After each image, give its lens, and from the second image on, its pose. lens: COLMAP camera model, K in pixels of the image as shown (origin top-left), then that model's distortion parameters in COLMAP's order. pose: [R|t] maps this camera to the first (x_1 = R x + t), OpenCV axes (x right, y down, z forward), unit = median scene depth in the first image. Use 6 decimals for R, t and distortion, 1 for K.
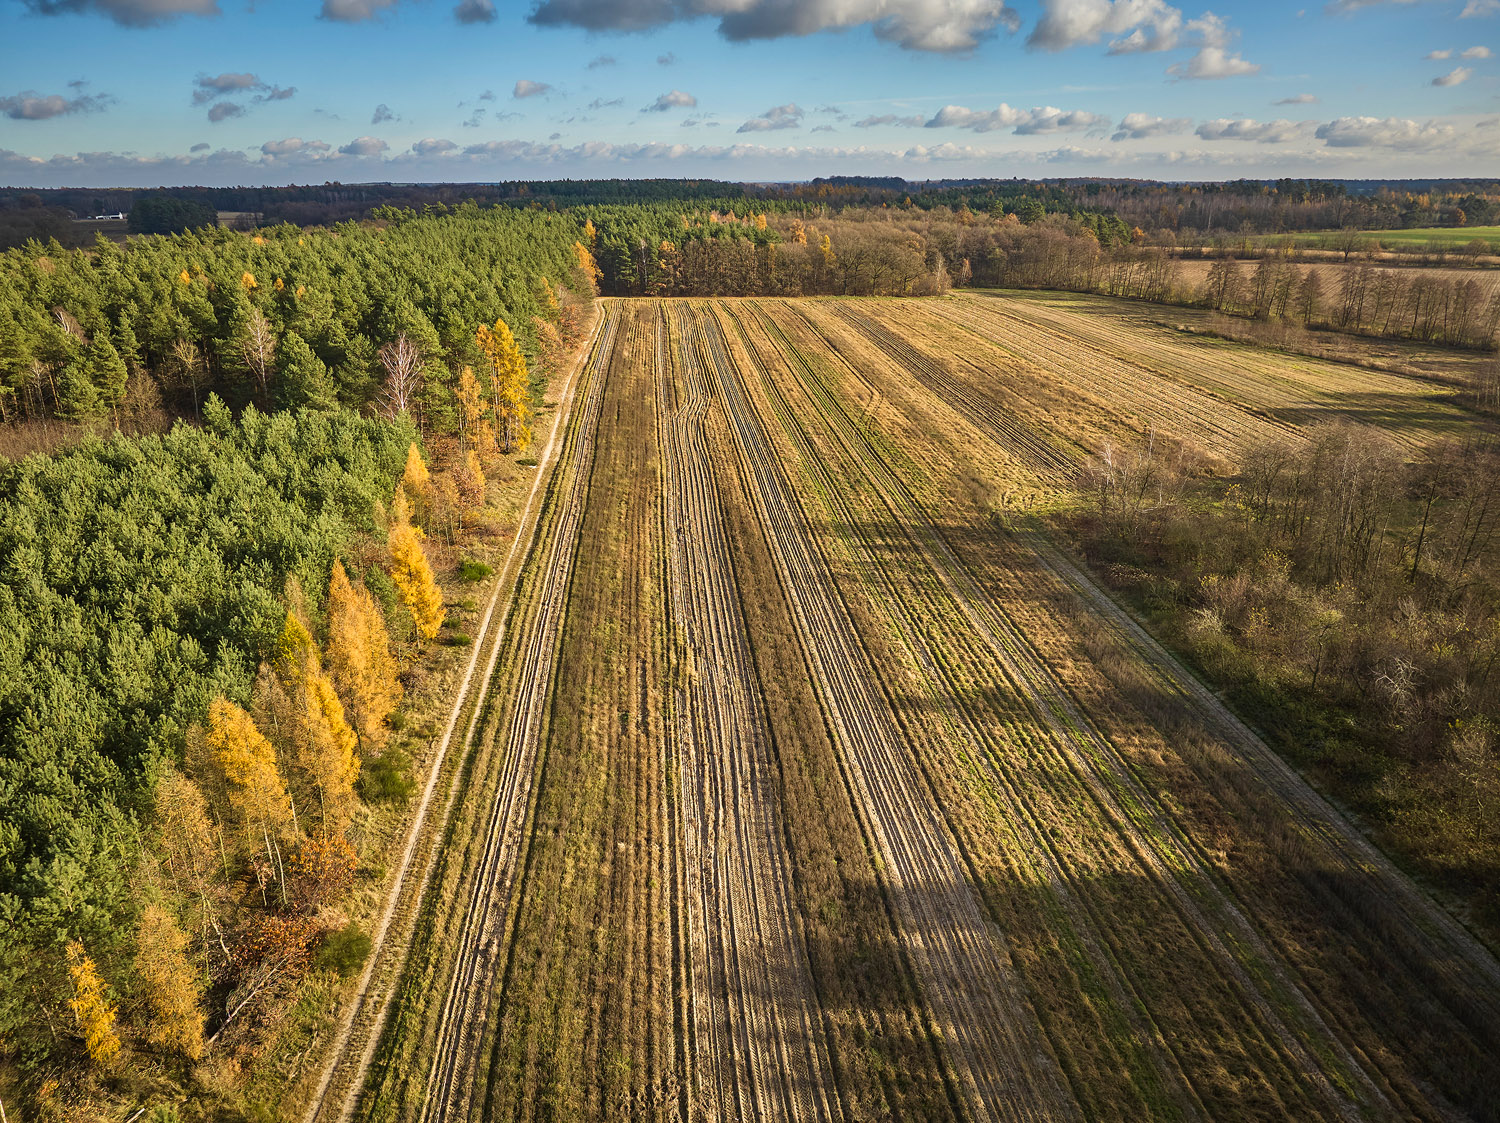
lens RADIAL K [[1055.1, 0, 742.8], [0, 1055.1, 560.3], [0, 0, 1]] dist [-0.020927, -0.010210]
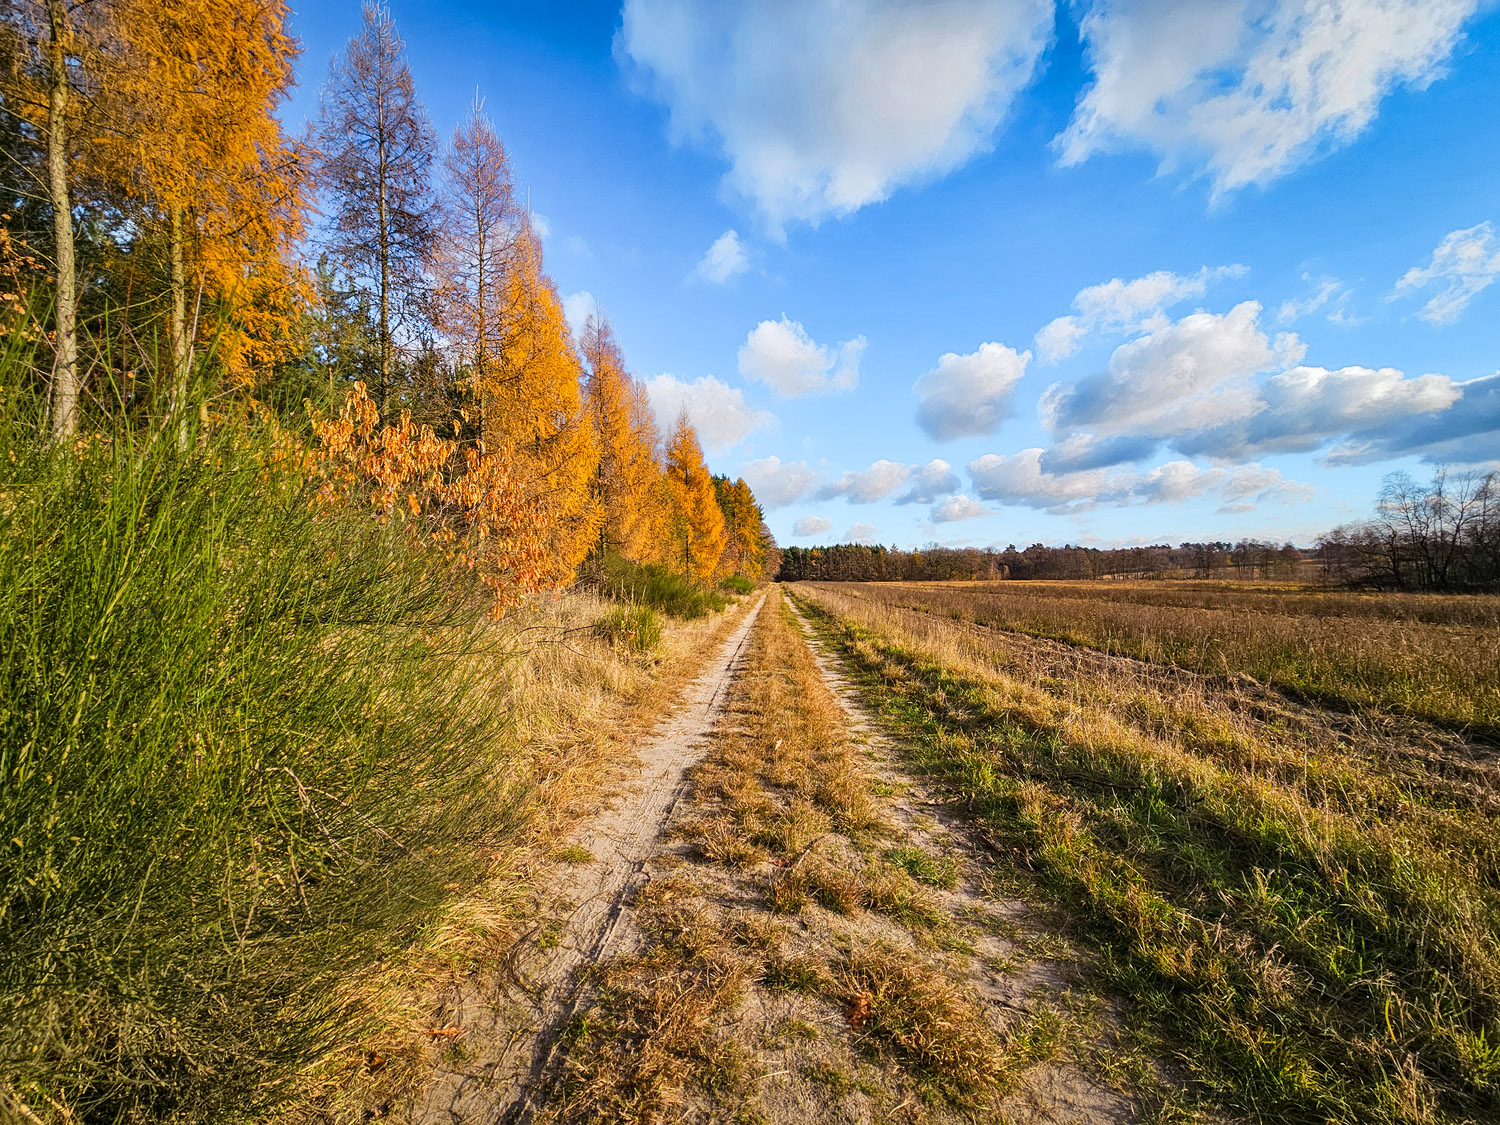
lens RADIAL K [[605.2, 0, 745.9], [0, 605.2, 569.1], [0, 0, 1]] dist [0.001029, 0.000040]
pose [[0.990202, -0.022913, -0.137751, -0.193084], [-0.028533, 0.932437, -0.360203, 0.220706], [0.136697, 0.360605, 0.922647, 0.552793]]
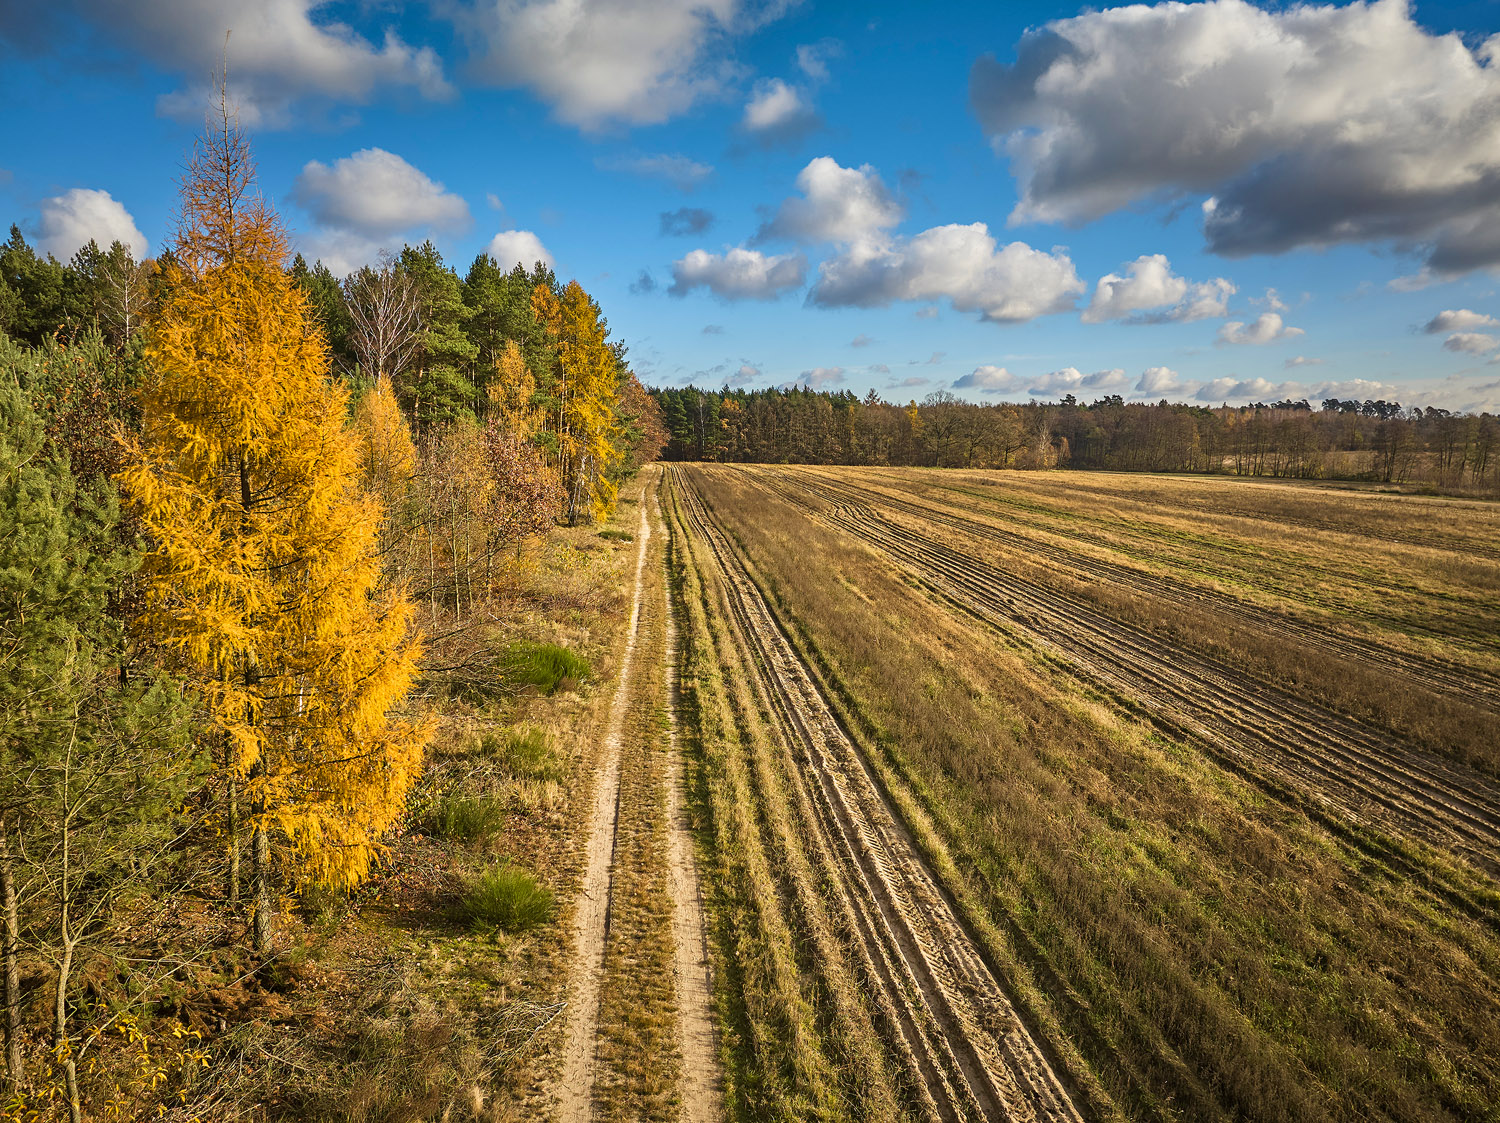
lens RADIAL K [[1055.1, 0, 756.5], [0, 1055.1, 561.9], [0, 0, 1]] dist [-0.020927, -0.010210]
pose [[0.999880, 0.011906, 0.009897, -0.217145], [-0.009367, 0.974177, -0.225593, 0.056627], [-0.012328, 0.225474, 0.974171, 0.774213]]
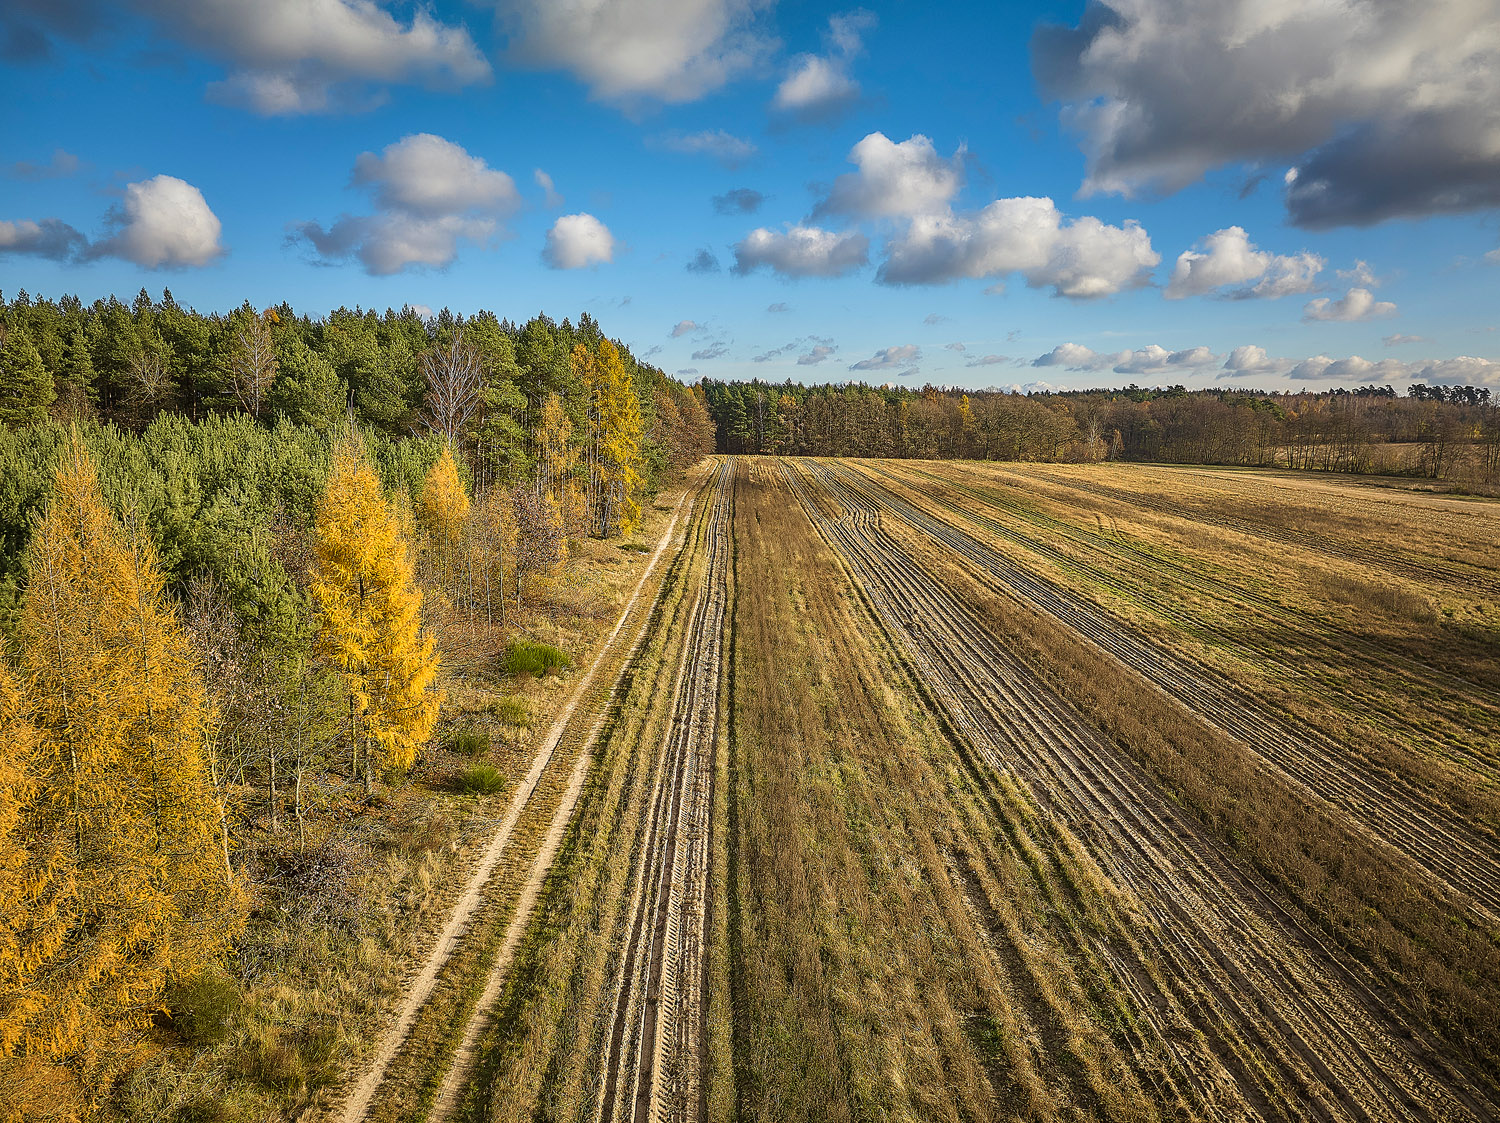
lens RADIAL K [[1055.1, 0, 754.2], [0, 1055.1, 563.5], [0, 0, 1]] dist [-0.020927, -0.010210]
pose [[0.997391, 0.023618, -0.068212, -0.135375], [-0.037032, 0.978549, -0.202661, 0.070476], [0.061962, 0.204658, 0.976870, 0.583495]]
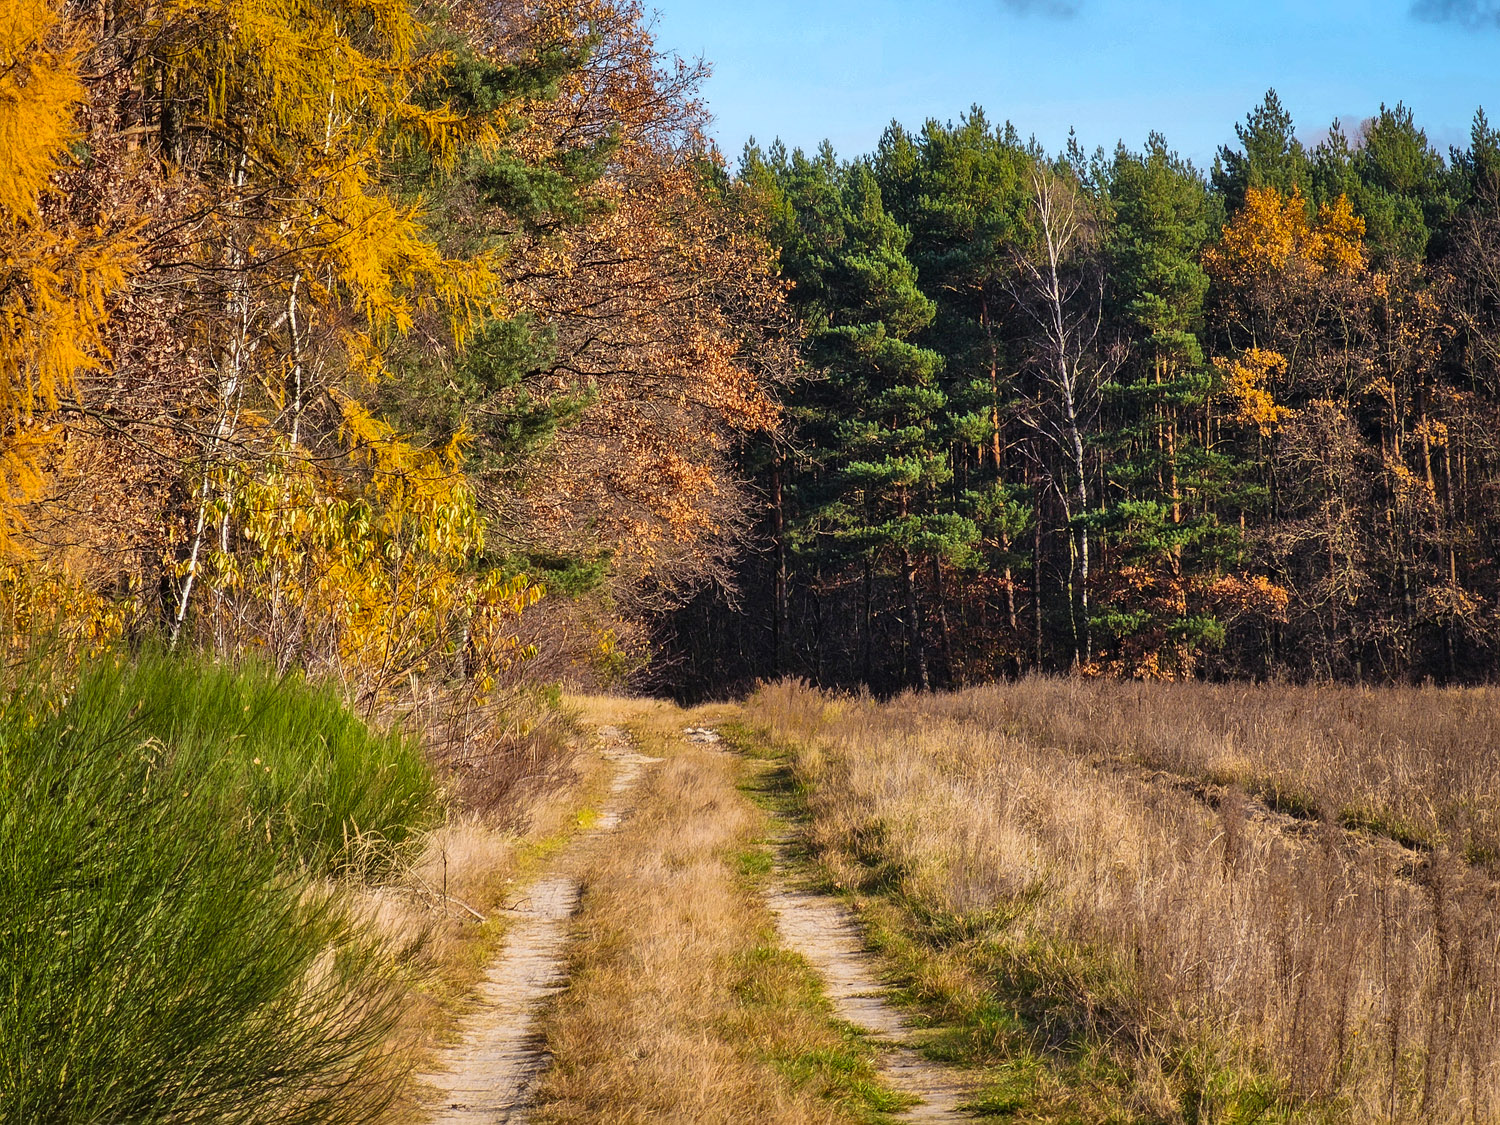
lens RADIAL K [[10035.1, 0, 749.8], [0, 10035.1, 562.5], [0, 0, 1]] dist [1.003718, 0.000000]
pose [[0.996496, -0.022455, -0.080566, -0.174608], [-0.007347, 0.936060, -0.351765, 0.292678], [0.083313, 0.351124, 0.932615, 0.344132]]
